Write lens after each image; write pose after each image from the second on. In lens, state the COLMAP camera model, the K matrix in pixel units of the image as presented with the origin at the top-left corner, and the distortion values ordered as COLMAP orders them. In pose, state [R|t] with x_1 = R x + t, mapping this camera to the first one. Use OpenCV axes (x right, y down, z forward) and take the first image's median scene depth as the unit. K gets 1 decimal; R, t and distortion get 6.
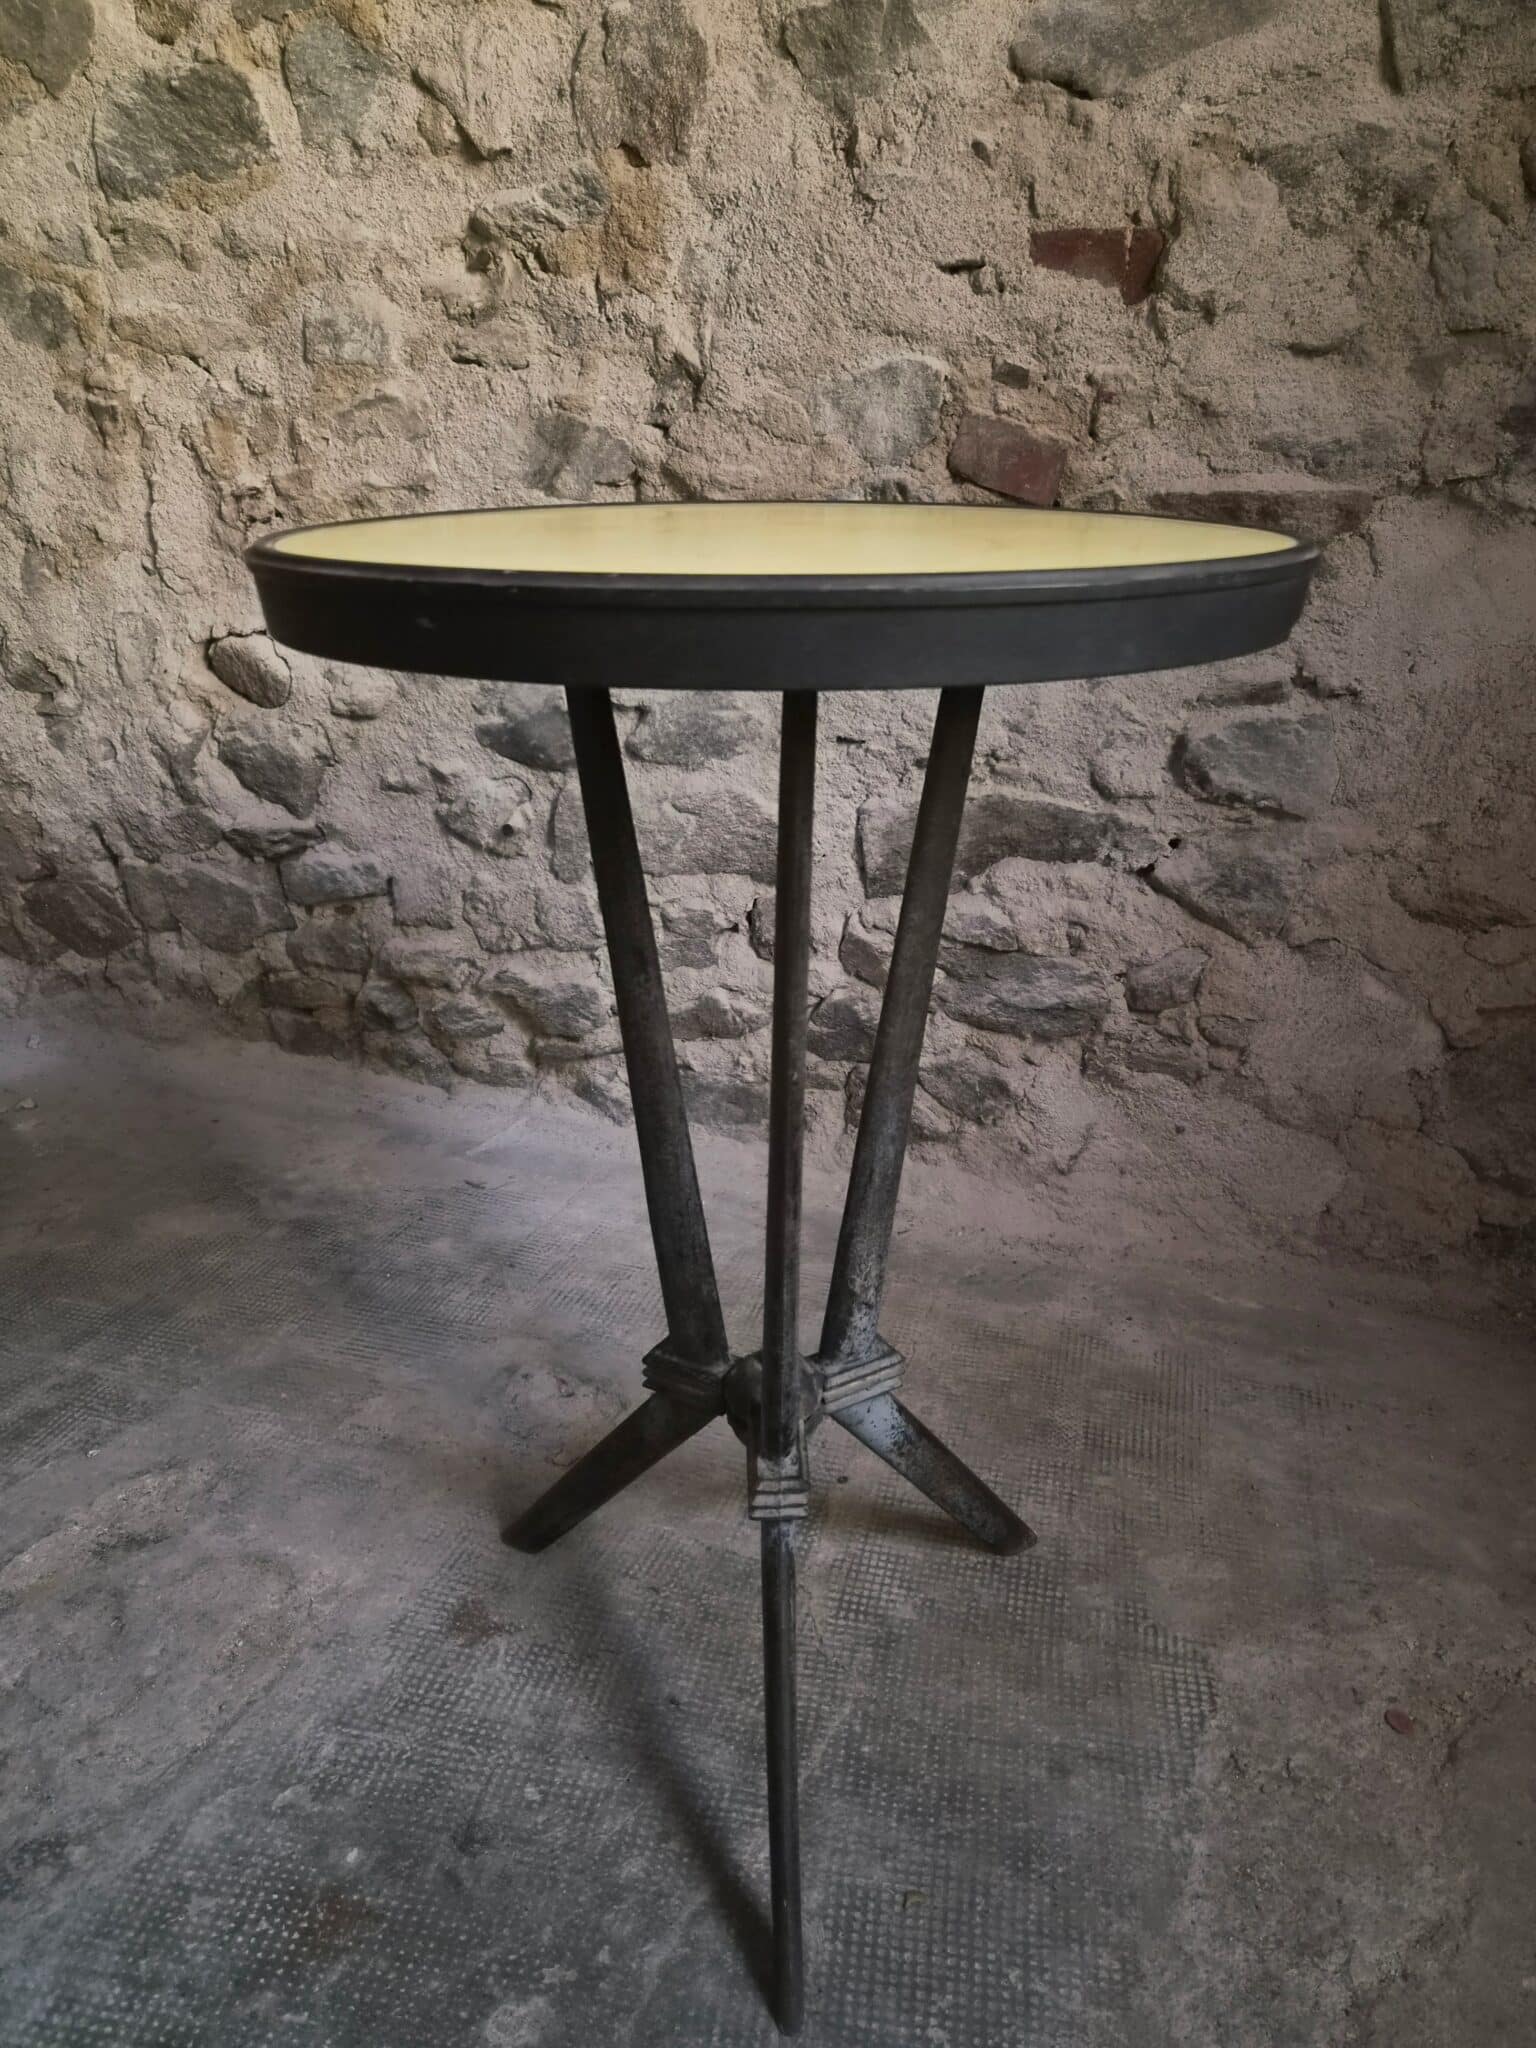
lens RADIAL K [[1409.4, 0, 788.9], [0, 1409.4, 1031.0], [0, 0, 1]] dist [0.063792, -0.048456]
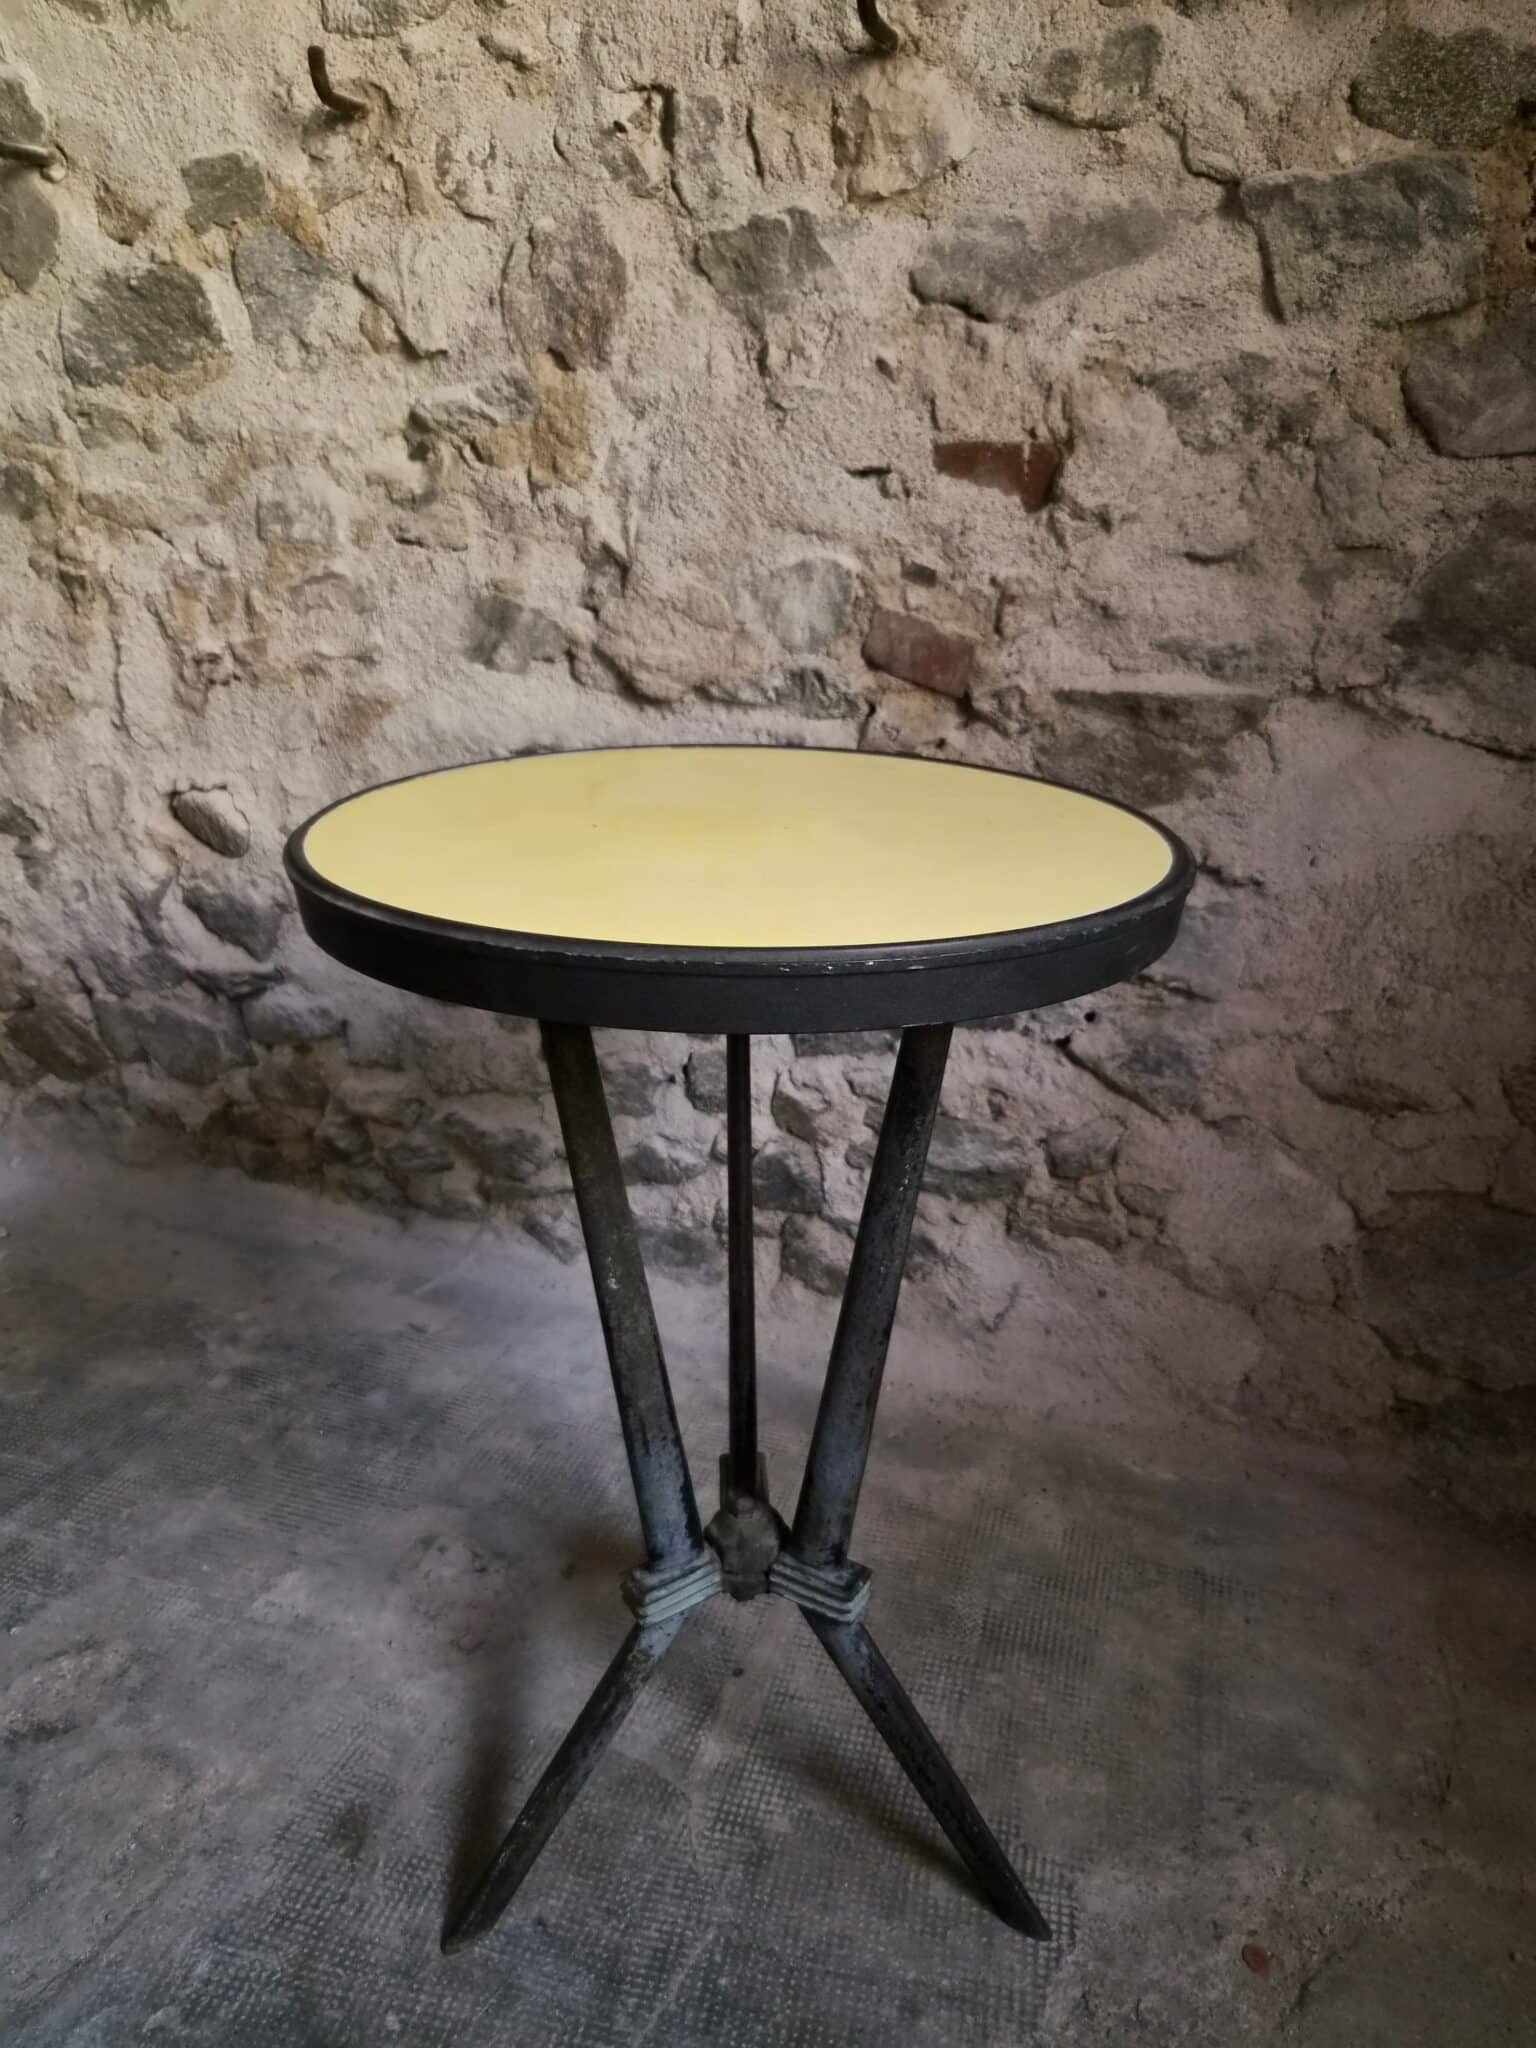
lens RADIAL K [[1409.1, 0, 778.8], [0, 1409.1, 1032.7], [0, 0, 1]] dist [0.055819, -0.048519]
pose [[0.999399, 0.003908, -0.034454, 0.090233], [-0.004332, 0.999916, -0.012223, -0.115466], [0.034403, 0.012365, 0.999332, -0.019164]]
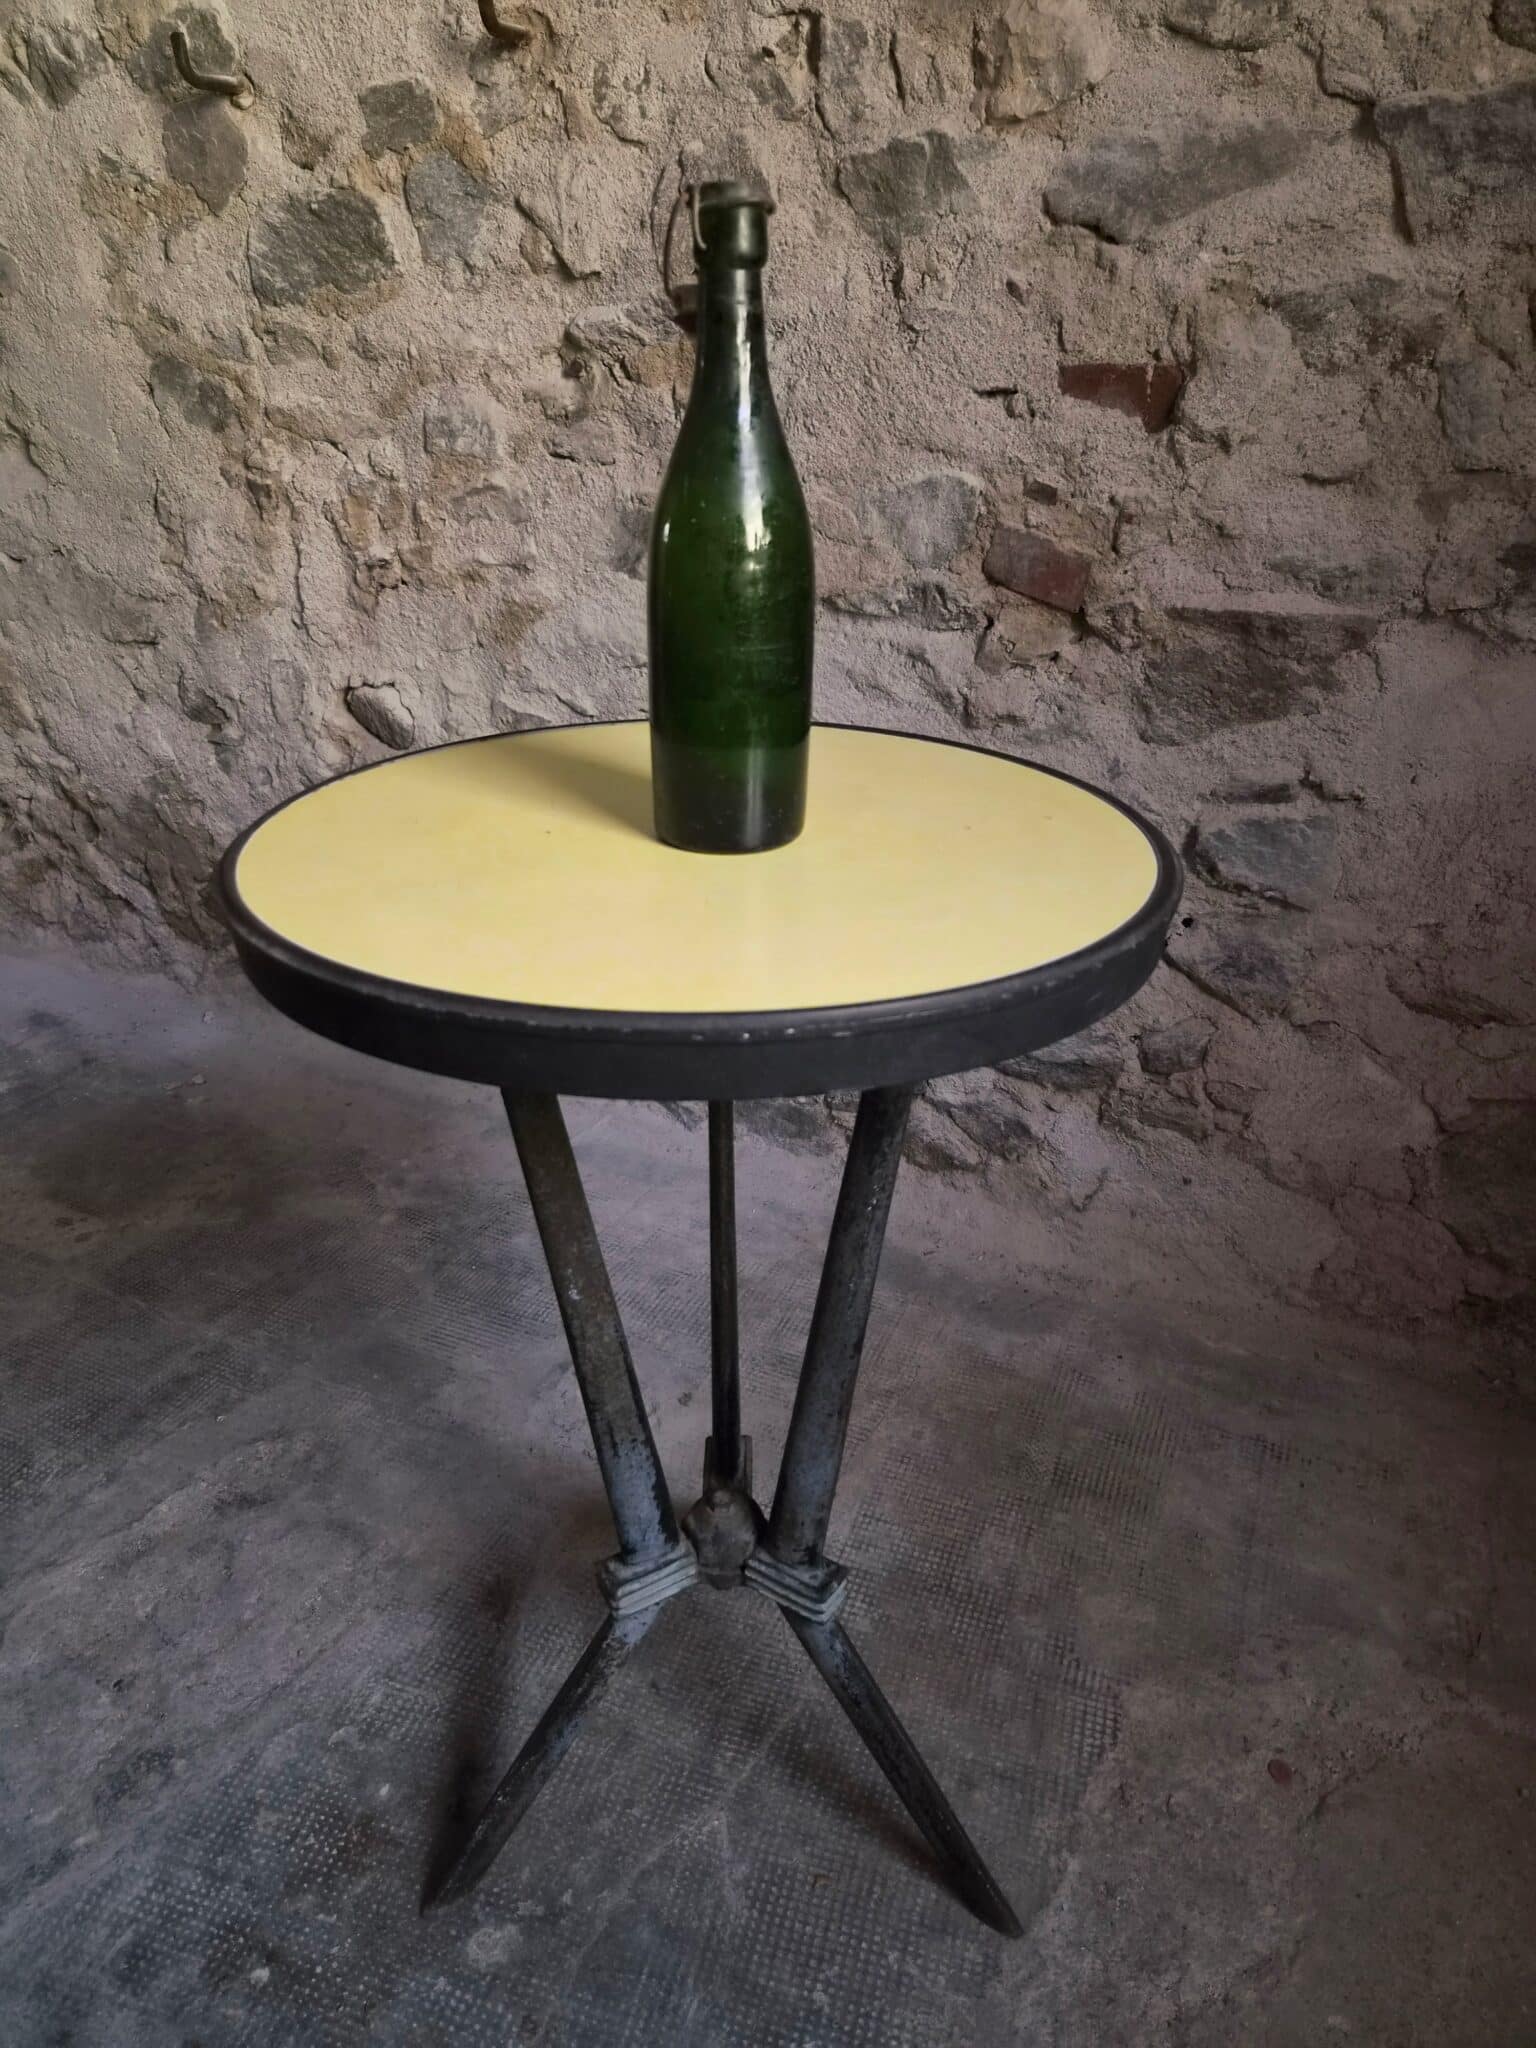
lens RADIAL K [[1380.3, 0, 769.2], [0, 1380.3, 1015.9], [0, 0, 1]] dist [0.067082, -0.054048]
pose [[0.990498, 0.043173, -0.130573, 0.106589], [-0.034502, 0.997092, 0.067954, -0.130862], [0.133127, -0.062803, 0.989107, -0.086839]]
